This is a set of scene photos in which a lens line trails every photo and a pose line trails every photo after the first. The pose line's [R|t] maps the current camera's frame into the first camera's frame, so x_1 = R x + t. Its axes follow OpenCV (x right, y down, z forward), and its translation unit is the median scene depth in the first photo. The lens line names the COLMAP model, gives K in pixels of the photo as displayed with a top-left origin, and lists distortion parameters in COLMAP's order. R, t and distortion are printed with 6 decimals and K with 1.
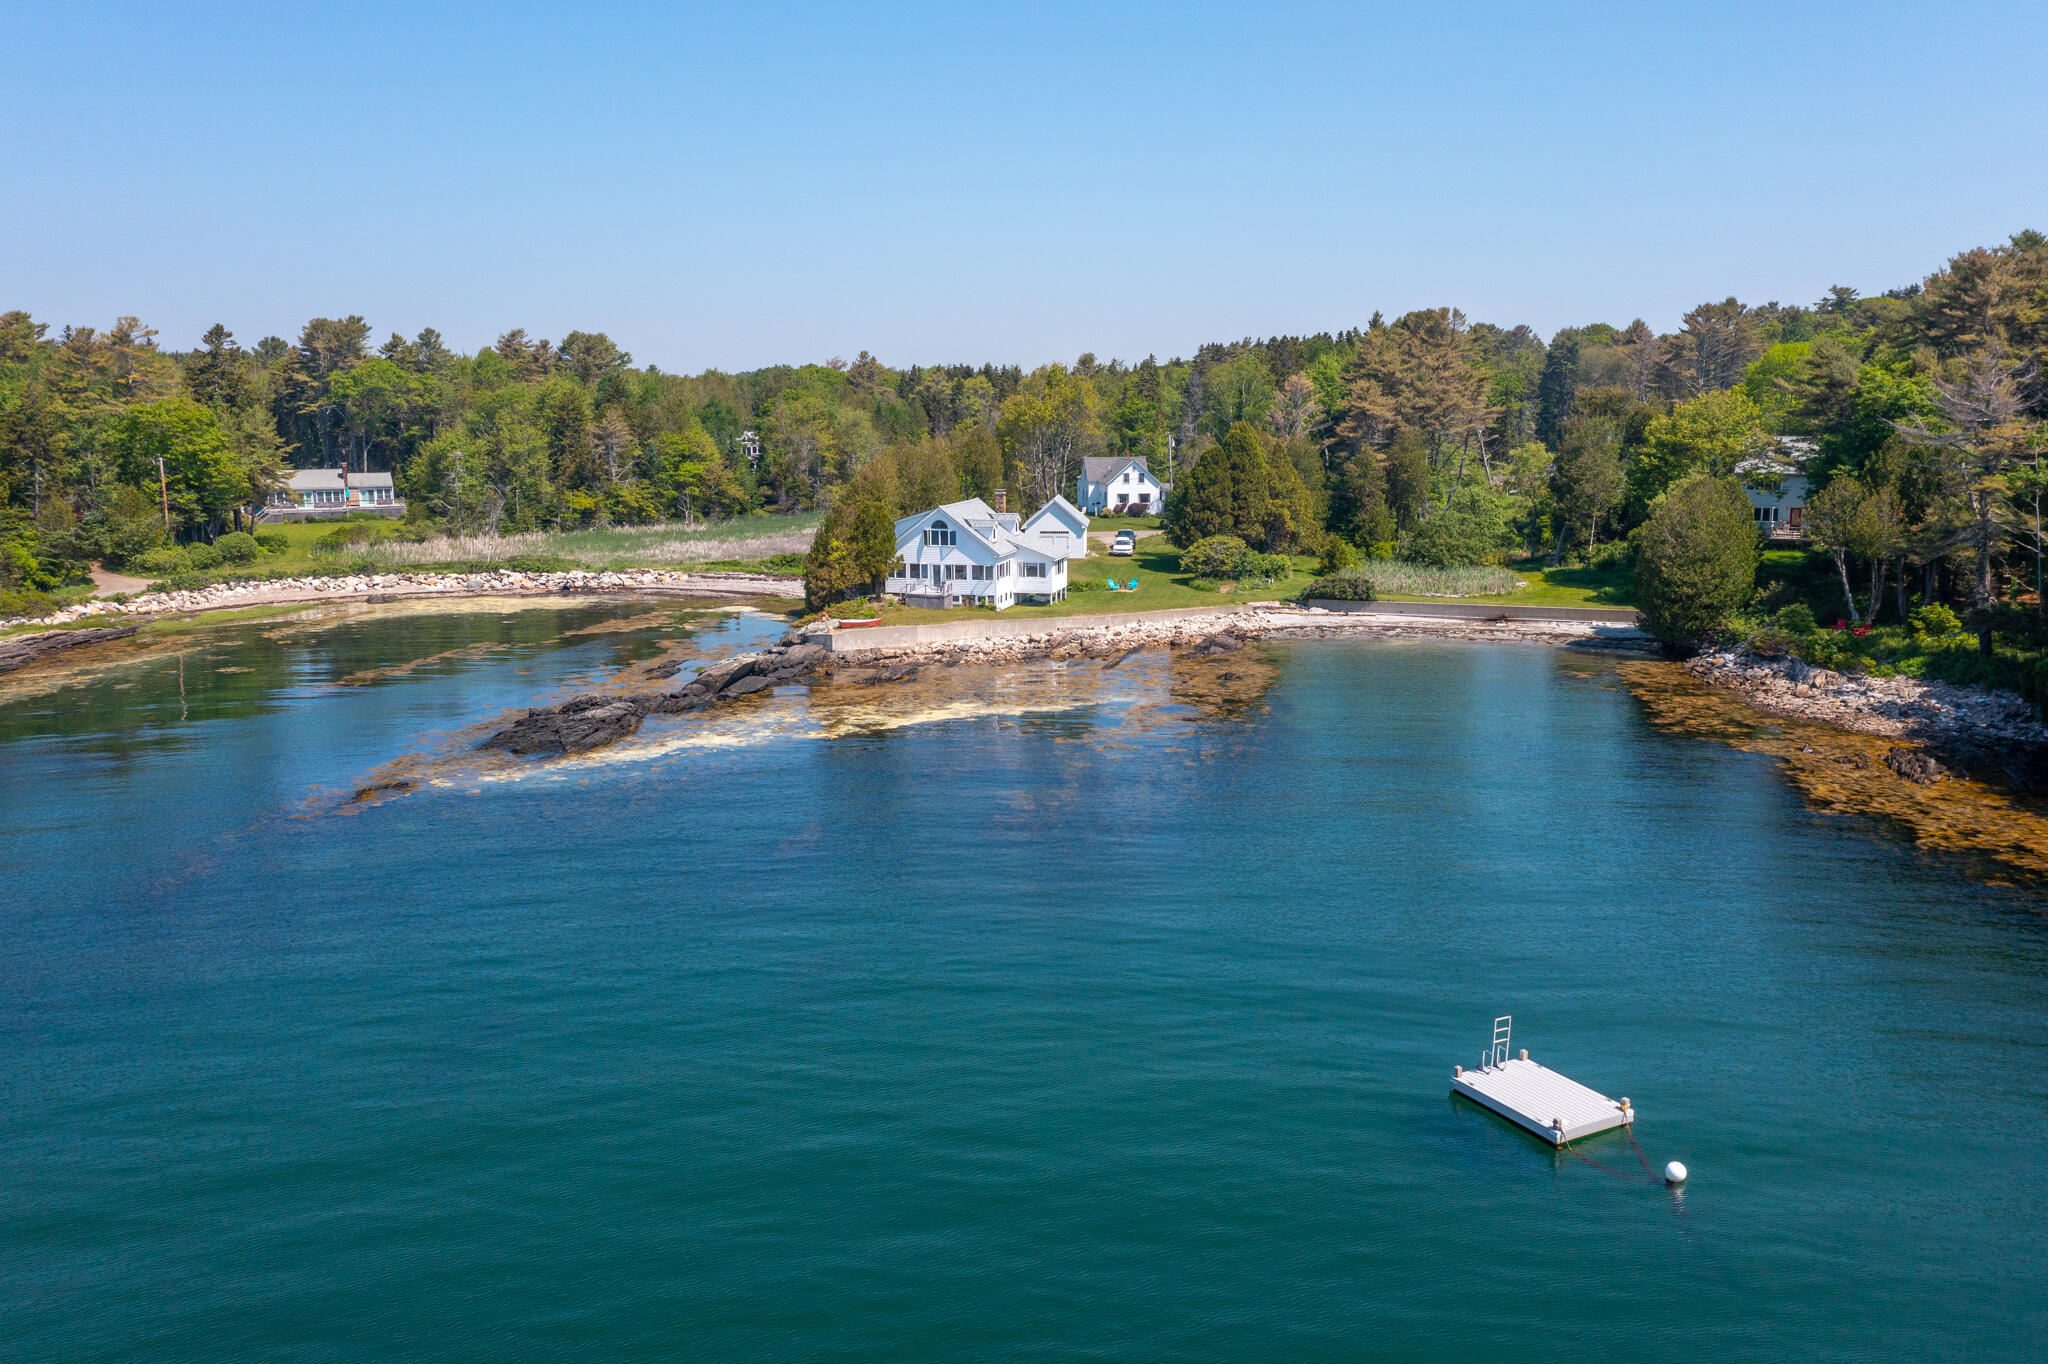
lens RADIAL K [[1635.9, 0, 1029.3], [0, 1635.9, 680.1], [0, 0, 1]] dist [-0.001003, 0.011183]
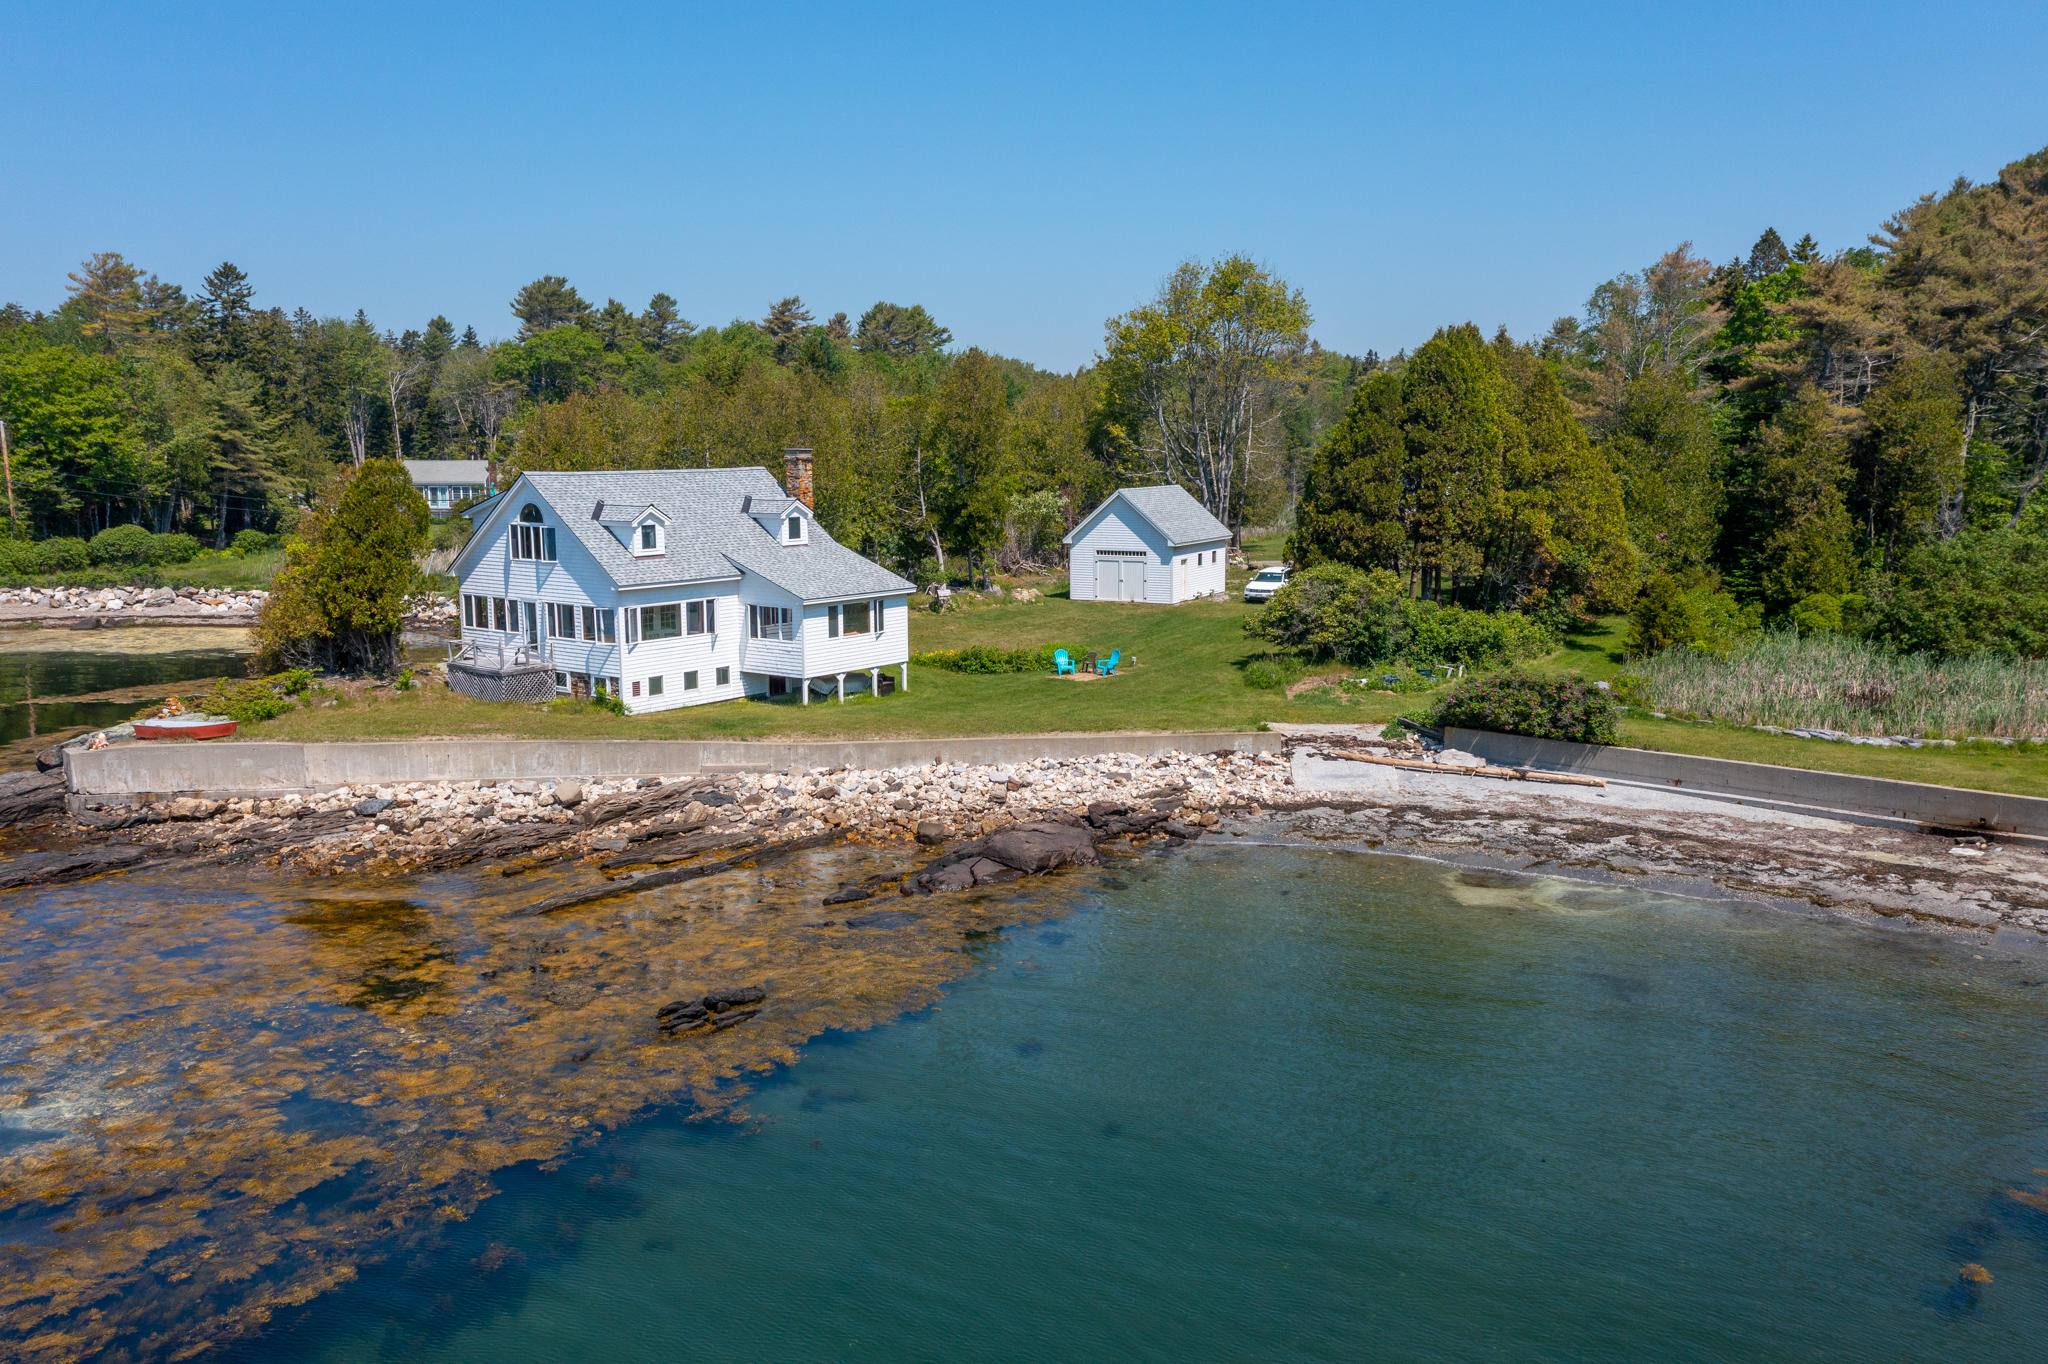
lens RADIAL K [[1635.9, 0, 1016.9], [0, 1635.9, 679.1], [0, 0, 1]] dist [-0.001003, 0.011183]
pose [[0.918316, 0.056771, -0.391756, 0.195295], [-0.065619, 0.997802, -0.009222, -0.042943], [0.390372, 0.034175, 0.920023, 0.506975]]
